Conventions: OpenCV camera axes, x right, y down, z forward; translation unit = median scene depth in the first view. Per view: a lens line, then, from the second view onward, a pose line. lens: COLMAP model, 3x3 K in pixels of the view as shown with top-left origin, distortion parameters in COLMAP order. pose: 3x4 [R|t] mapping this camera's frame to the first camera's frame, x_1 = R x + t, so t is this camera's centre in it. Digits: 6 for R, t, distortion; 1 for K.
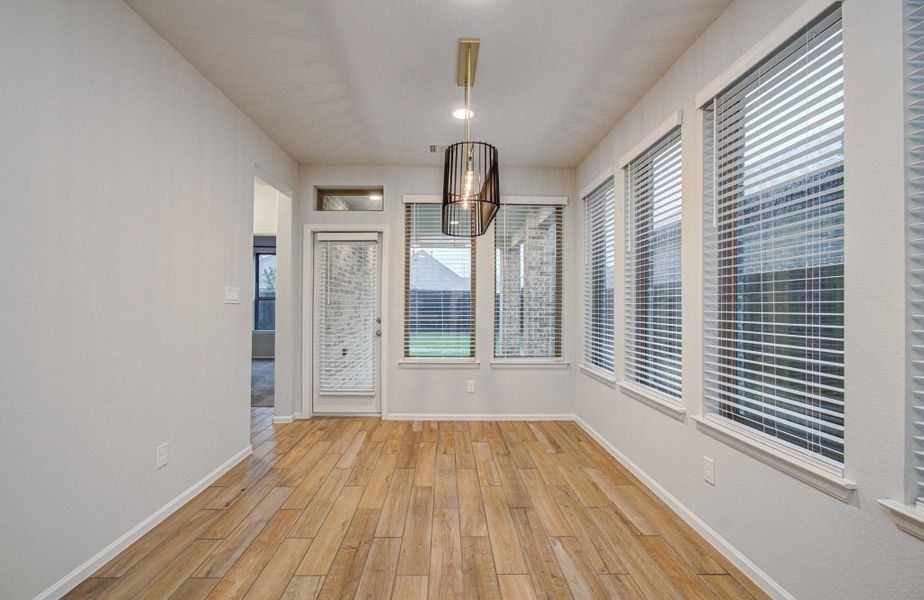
lens RADIAL K [[401.6, 0, 461.3], [0, 401.6, 302.0], [0, 0, 1]] dist [-0.003725, 0.000060]
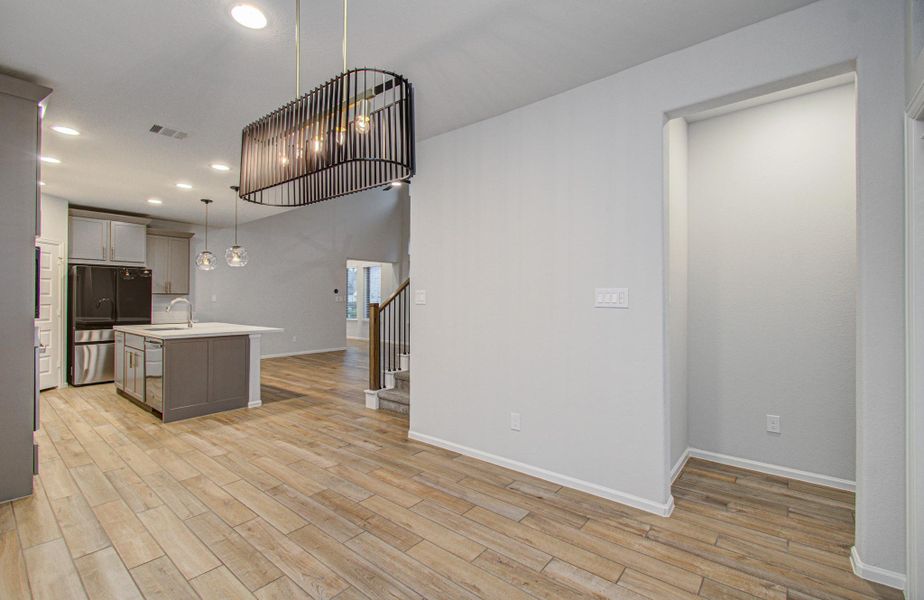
lens RADIAL K [[401.6, 0, 461.3], [0, 401.6, 302.0], [0, 0, 1]] dist [-0.003725, 0.000060]
pose [[-0.661686, -0.011598, -0.749692, 0.355551], [-0.004908, 0.999926, -0.011137, -0.001063], [0.749765, -0.003689, -0.661694, 1.636472]]
